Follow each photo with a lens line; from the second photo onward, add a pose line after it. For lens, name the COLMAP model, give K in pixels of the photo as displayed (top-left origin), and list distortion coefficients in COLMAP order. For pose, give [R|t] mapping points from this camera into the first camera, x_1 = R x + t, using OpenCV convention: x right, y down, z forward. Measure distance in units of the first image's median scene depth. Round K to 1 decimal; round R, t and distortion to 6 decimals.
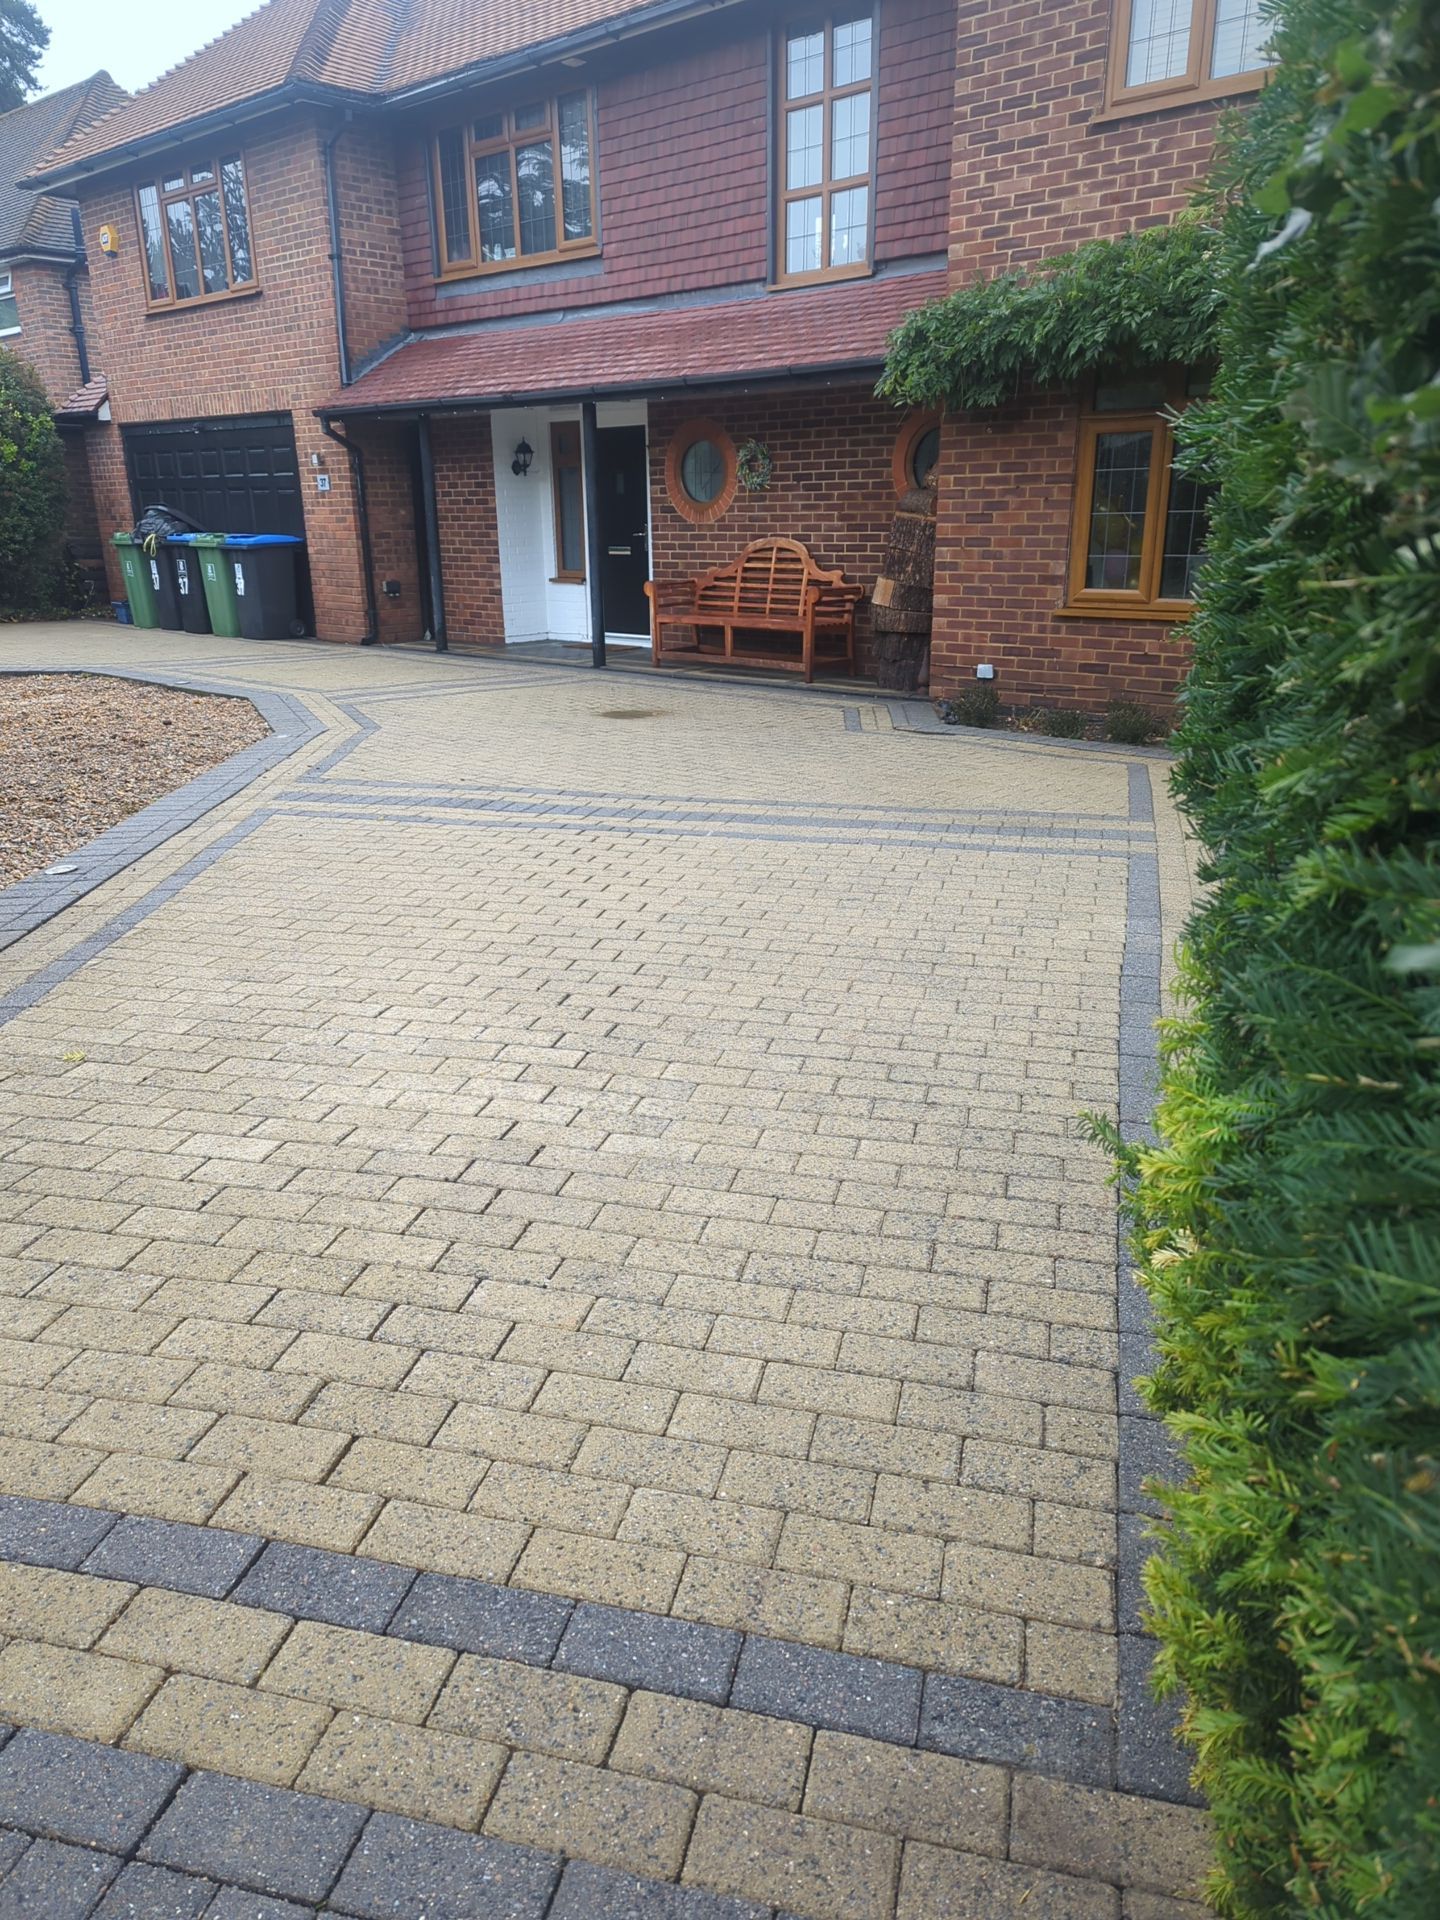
lens RADIAL K [[1350.3, 0, 694.3], [0, 1350.3, 961.9], [0, 0, 1]] dist [0.070888, -0.057434]
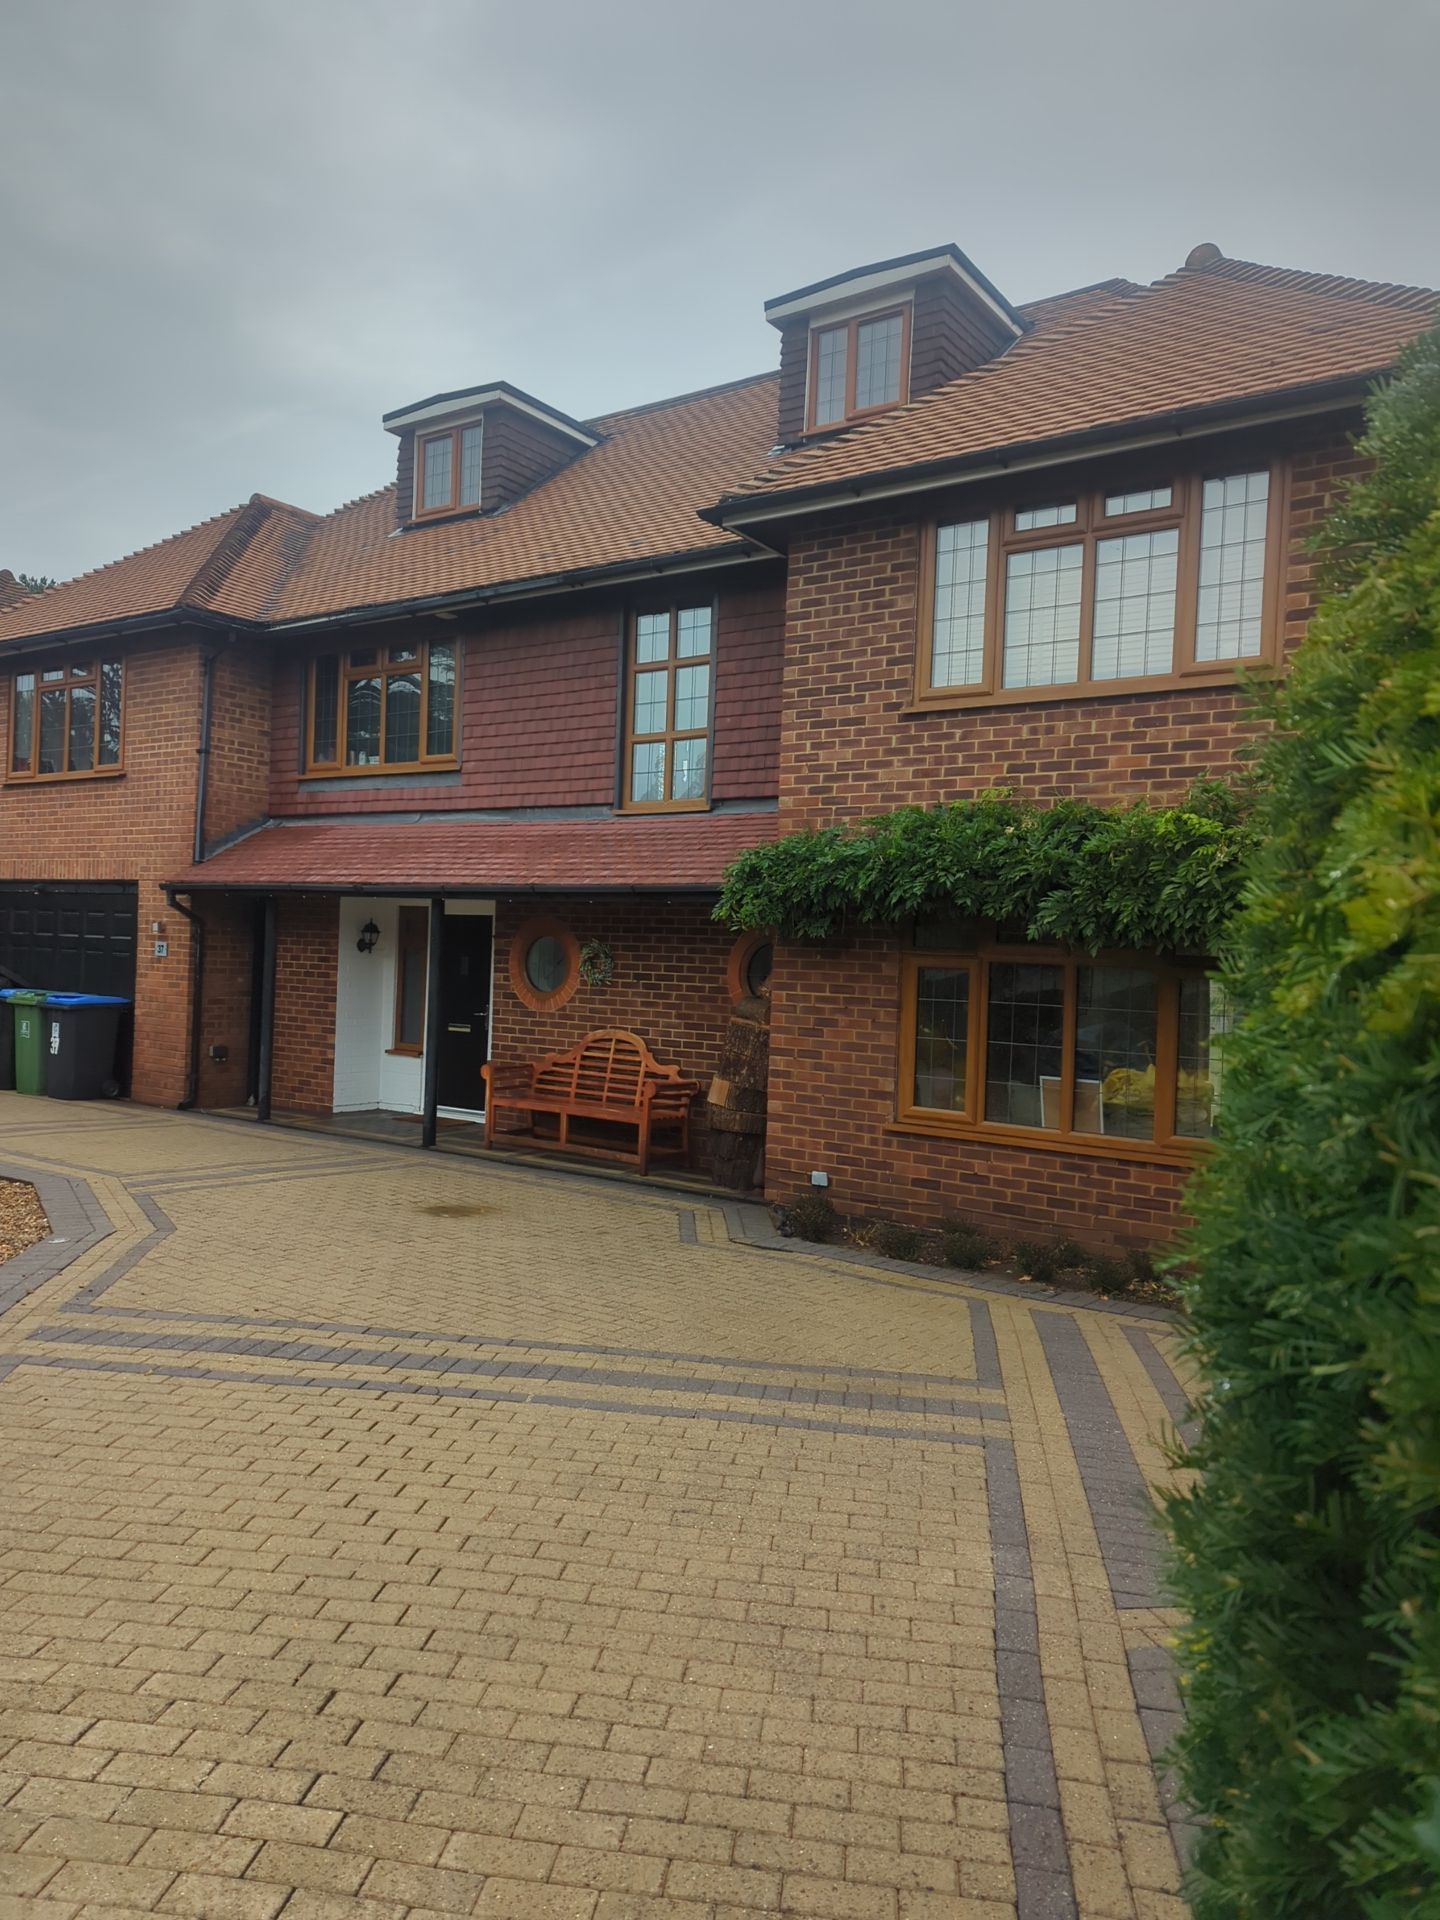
lens RADIAL K [[1350.3, 0, 698.7], [0, 1350.3, 964.6], [0, 0, 1]] dist [0.070888, -0.057434]
pose [[0.991650, 0.052986, 0.117574, 0.000762], [-0.013377, 0.949040, -0.314873, -0.042914], [-0.128266, 0.310671, 0.941823, 0.024239]]
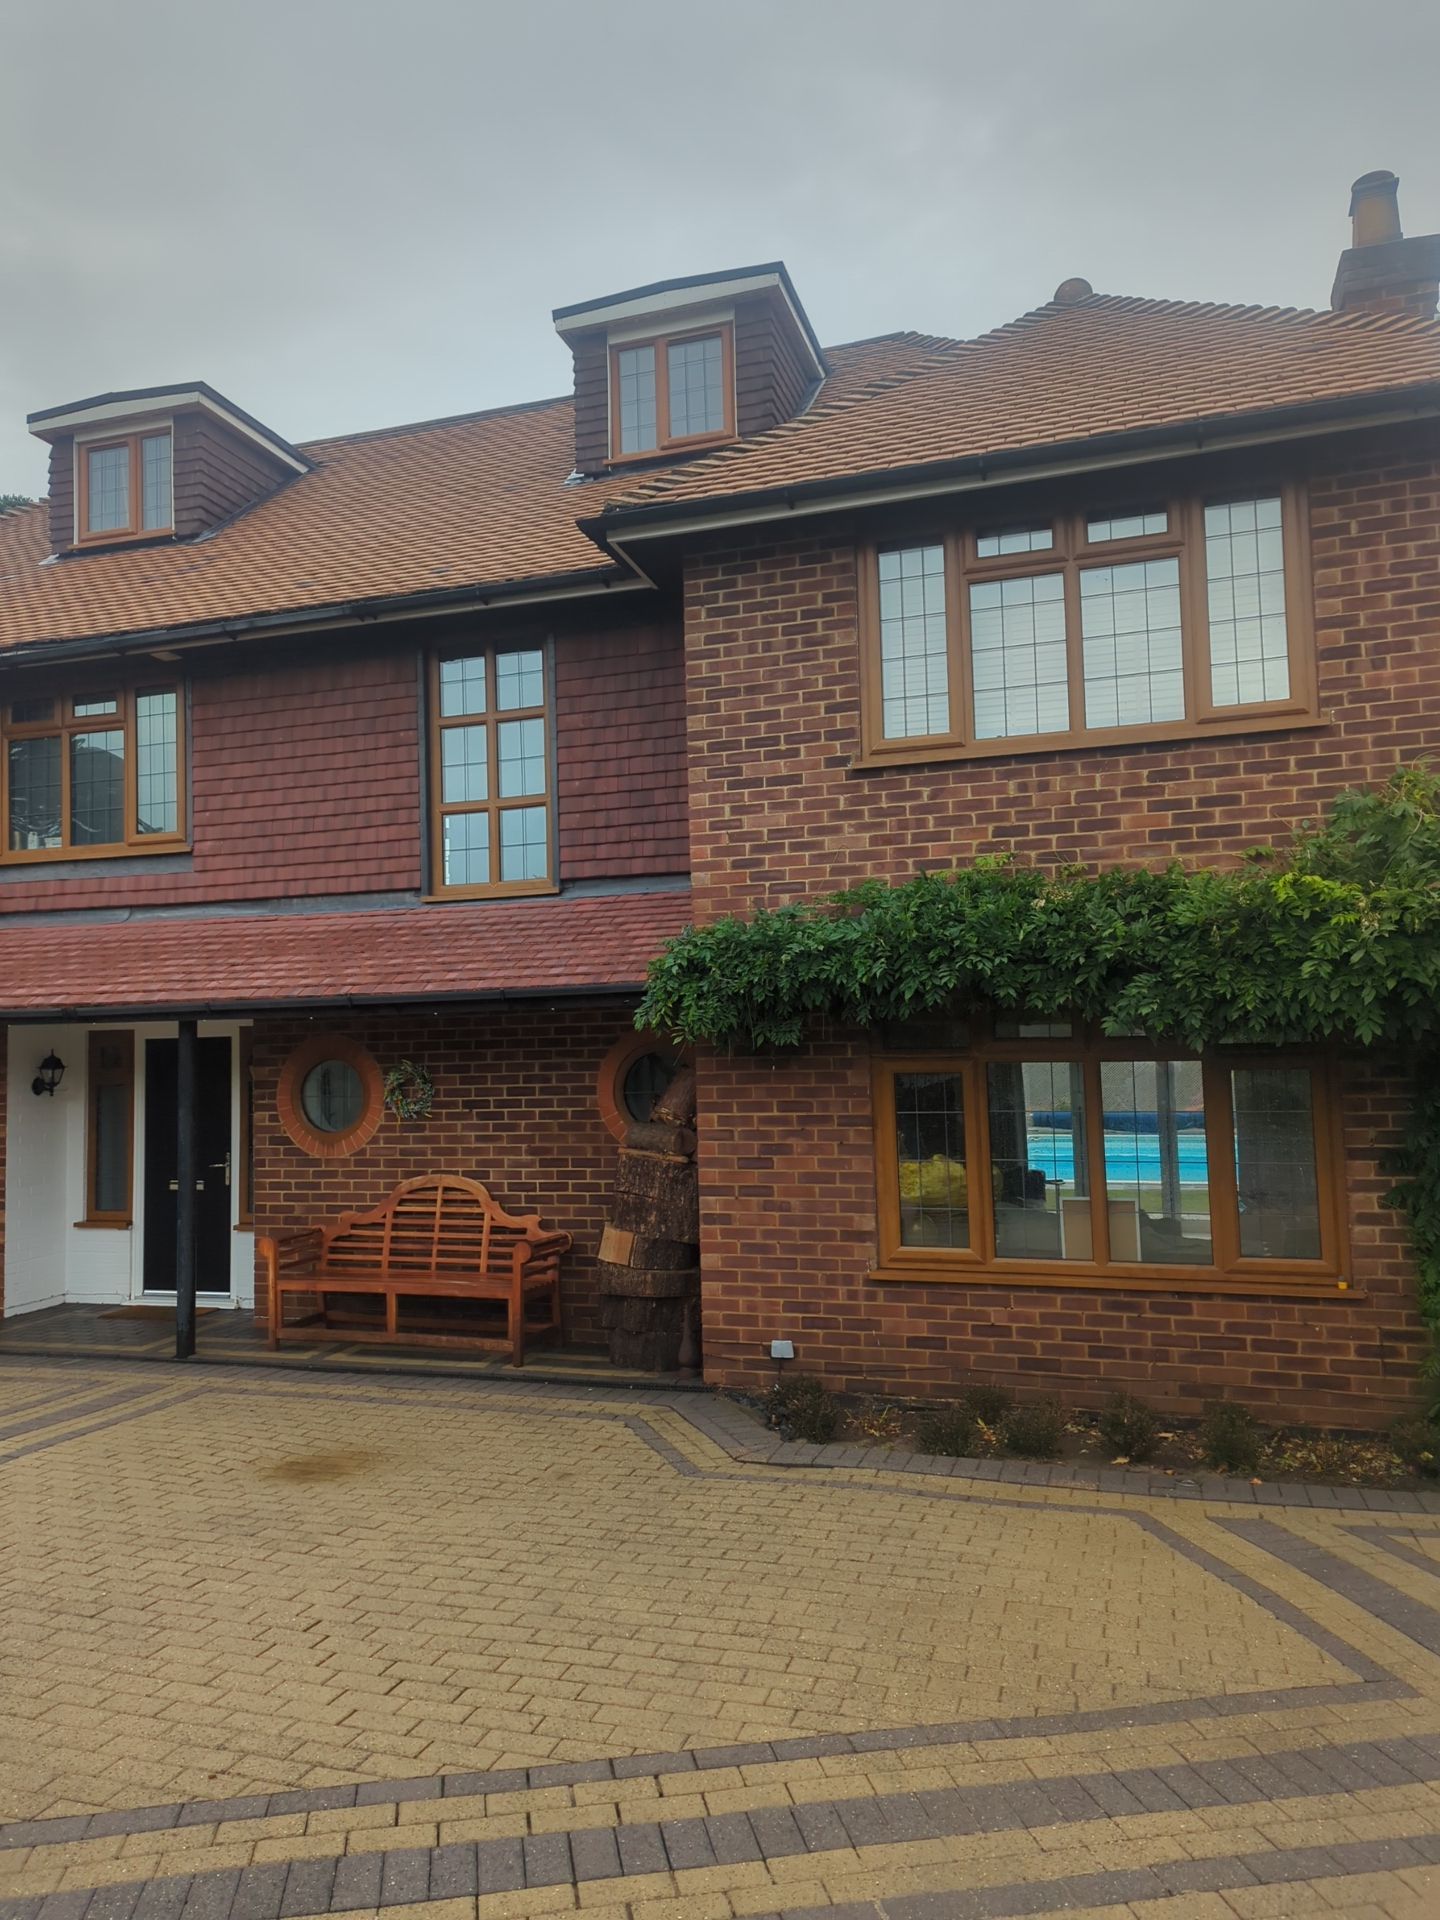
lens RADIAL K [[1350.3, 0, 694.9], [0, 1350.3, 957.1], [0, 0, 1]] dist [0.070888, -0.057434]
pose [[0.911740, 0.022316, 0.410161, -0.141214], [0.140193, 0.921663, -0.361778, -0.127357], [-0.386104, 0.387349, 0.837189, 0.237225]]
